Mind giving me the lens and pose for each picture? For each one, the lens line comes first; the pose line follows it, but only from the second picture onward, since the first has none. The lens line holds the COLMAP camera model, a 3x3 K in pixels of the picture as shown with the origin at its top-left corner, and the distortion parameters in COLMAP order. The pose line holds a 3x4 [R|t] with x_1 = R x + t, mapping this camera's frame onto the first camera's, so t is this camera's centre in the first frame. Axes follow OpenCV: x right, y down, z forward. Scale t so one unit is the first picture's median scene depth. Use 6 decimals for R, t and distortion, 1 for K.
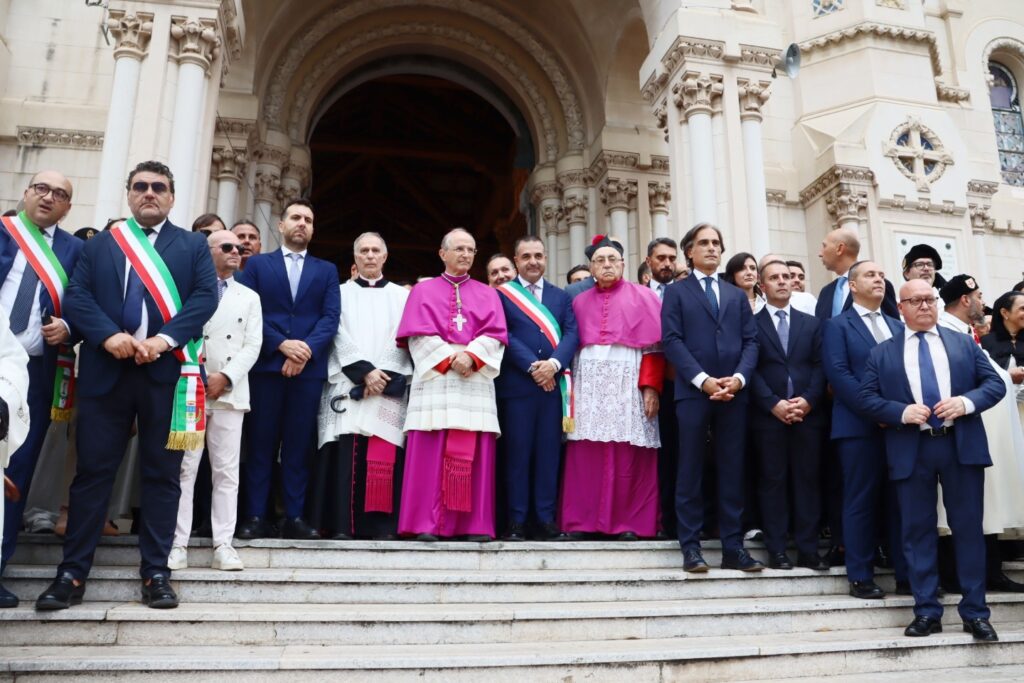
lens RADIAL K [[849.5, 0, 512.0], [0, 849.5, 341.5], [0, 0, 1]] dist [-0.135034, 0.102019]
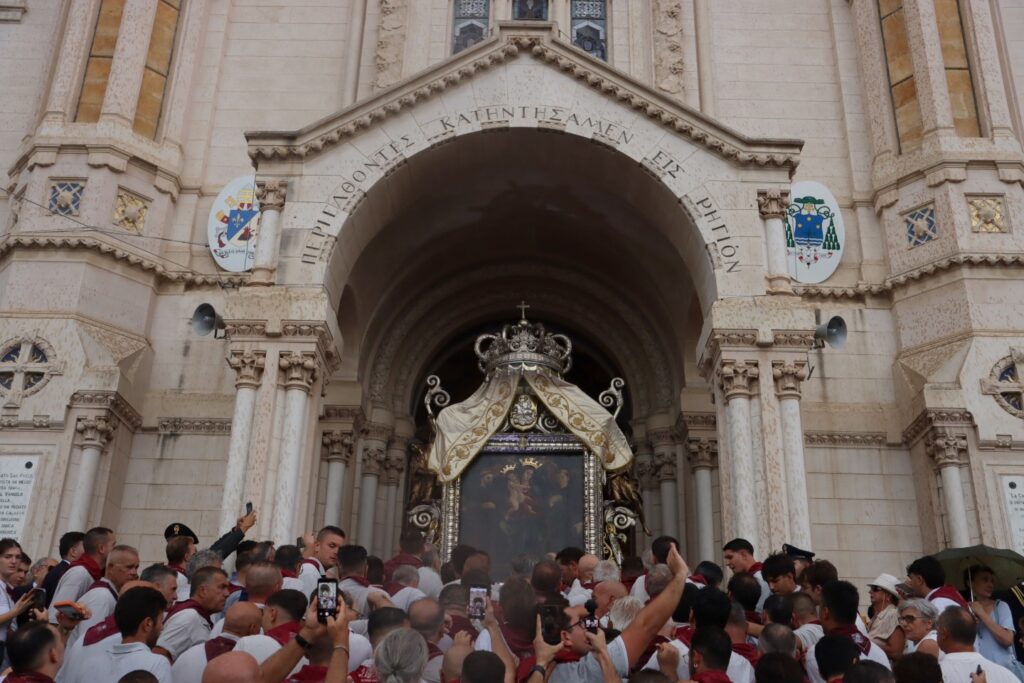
lens RADIAL K [[1067.2, 0, 514.7], [0, 1067.2, 340.0], [0, 0, 1]] dist [-0.080816, 0.250127]
pose [[0.977878, -0.066892, -0.198193, 0.166361], [0.028839, 0.981555, -0.188993, -0.069155], [0.207180, 0.179096, 0.961770, -0.312296]]
